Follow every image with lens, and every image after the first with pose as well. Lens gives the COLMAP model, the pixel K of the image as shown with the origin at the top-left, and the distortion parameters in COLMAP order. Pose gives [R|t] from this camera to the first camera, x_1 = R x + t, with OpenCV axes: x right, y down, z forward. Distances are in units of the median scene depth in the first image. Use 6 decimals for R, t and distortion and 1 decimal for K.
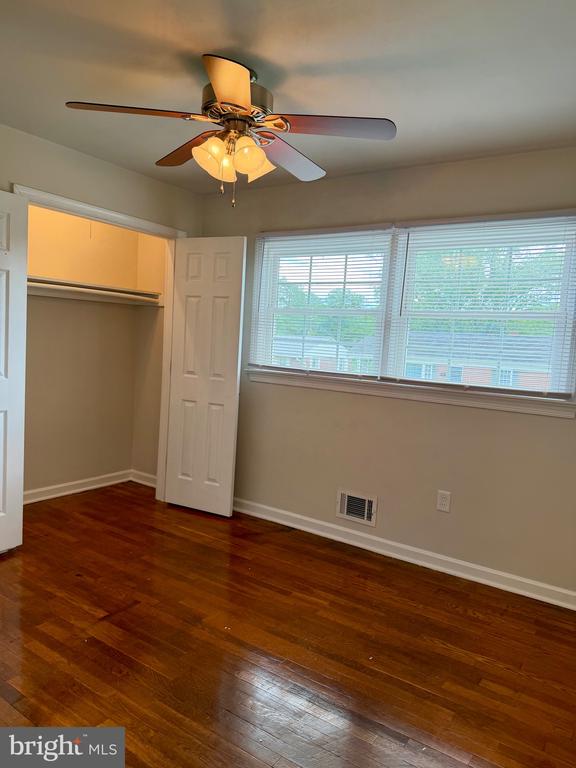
lens RADIAL K [[564.3, 0, 291.3], [0, 564.3, 382.4], [0, 0, 1]] dist [0.011105, -0.027814]
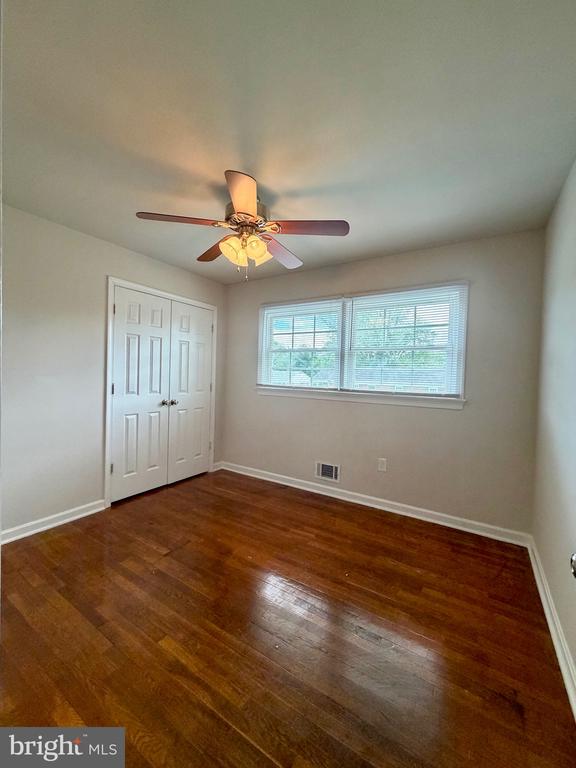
lens RADIAL K [[304.6, 0, 285.2], [0, 304.6, 379.7], [0, 0, 1]] dist [0.000705, 0.000043]
pose [[0.998937, -0.032687, 0.032513, -0.029222], [0.034855, 0.997040, -0.068523, 0.021959], [-0.030177, 0.069584, 0.997120, 0.156116]]
